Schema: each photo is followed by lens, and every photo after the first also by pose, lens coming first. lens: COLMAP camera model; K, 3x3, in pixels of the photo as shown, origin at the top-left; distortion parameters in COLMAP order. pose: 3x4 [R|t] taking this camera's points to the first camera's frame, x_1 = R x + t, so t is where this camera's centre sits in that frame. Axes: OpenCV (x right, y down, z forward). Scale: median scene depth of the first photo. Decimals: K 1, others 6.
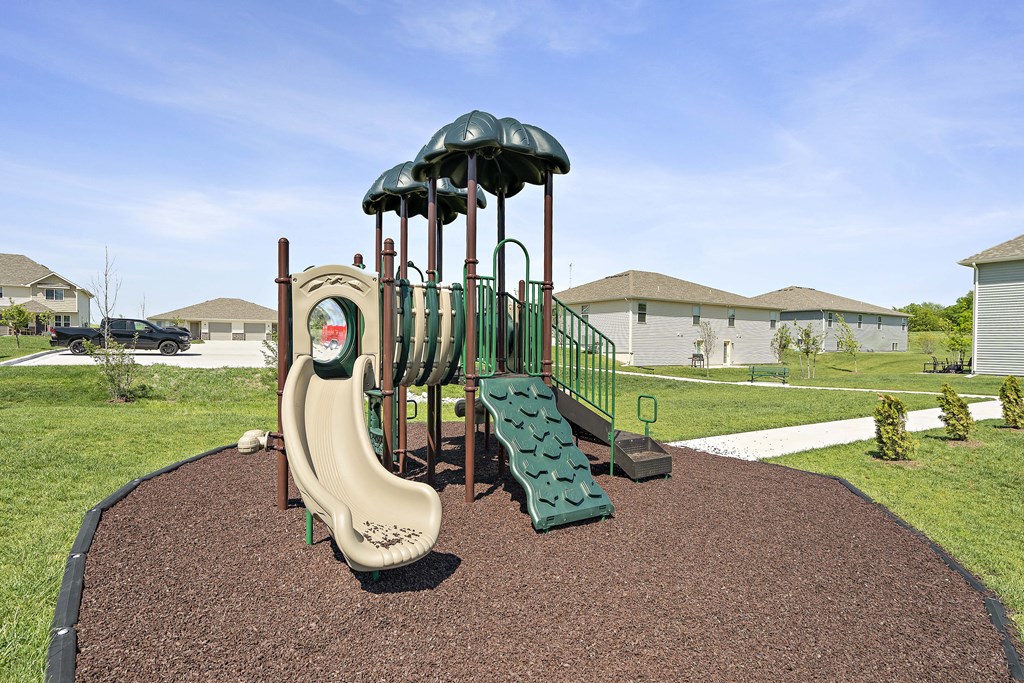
lens RADIAL K [[512.1, 0, 512.0], [0, 512.1, 341.5], [0, 0, 1]] dist [-0.002213, 0.000362]
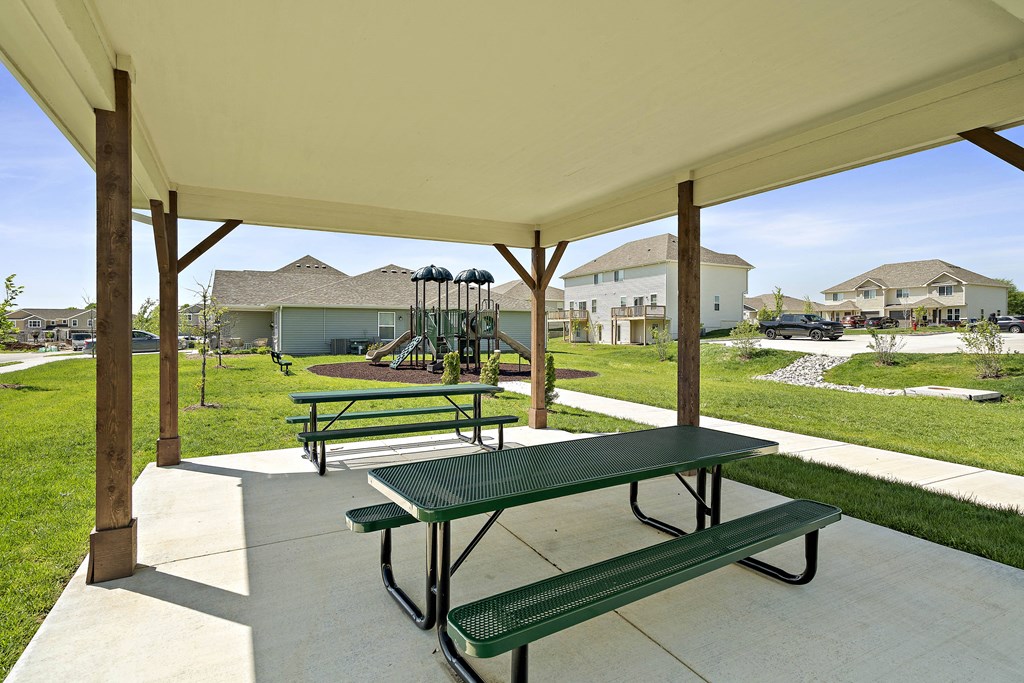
lens RADIAL K [[512.1, 0, 512.0], [0, 512.1, 341.5], [0, 0, 1]] dist [-0.002213, 0.000362]
pose [[-0.076720, 0.015481, -0.996932, 0.319978], [0.000688, 0.999880, 0.015474, 0.002896], [0.997052, 0.000501, -0.076722, 0.125193]]
